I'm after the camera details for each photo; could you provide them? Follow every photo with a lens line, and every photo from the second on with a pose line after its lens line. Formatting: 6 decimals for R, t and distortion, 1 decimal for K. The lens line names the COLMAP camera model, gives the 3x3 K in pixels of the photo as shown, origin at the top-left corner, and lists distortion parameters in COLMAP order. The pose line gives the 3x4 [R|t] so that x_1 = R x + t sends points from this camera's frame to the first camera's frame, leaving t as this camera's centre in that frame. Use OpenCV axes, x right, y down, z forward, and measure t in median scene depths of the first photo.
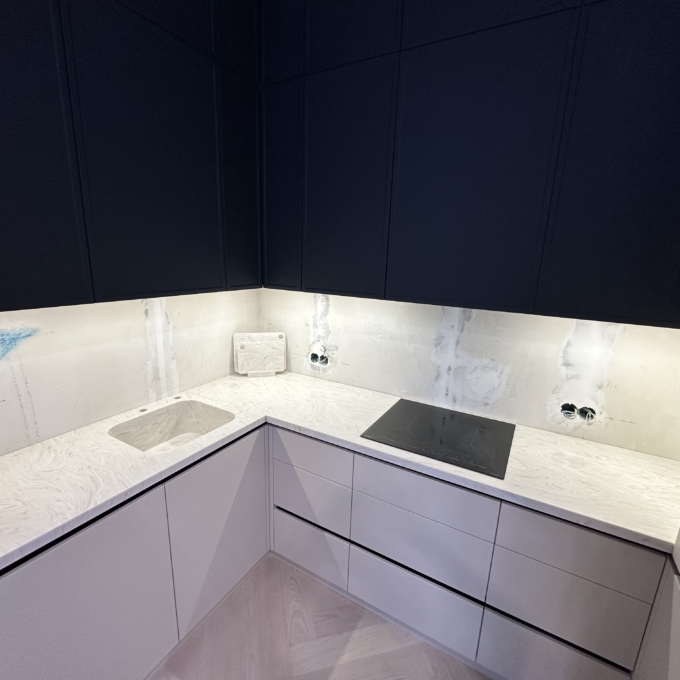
lens RADIAL K [[360.2, 0, 340.0], [0, 360.2, 340.0], [0, 0, 1]] dist [-0.001897, 0.000544]
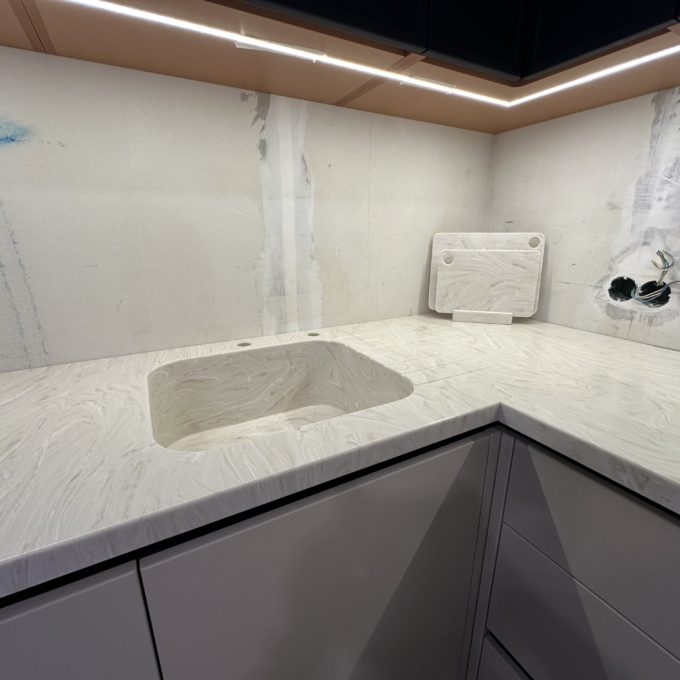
lens RADIAL K [[360.2, 0, 340.0], [0, 360.2, 340.0], [0, 0, 1]] dist [-0.001897, 0.000544]
pose [[0.851967, 0.115029, -0.510804, -0.153970], [-0.090031, 0.993223, 0.073503, 0.126896], [0.515797, -0.016634, 0.856549, 0.577639]]
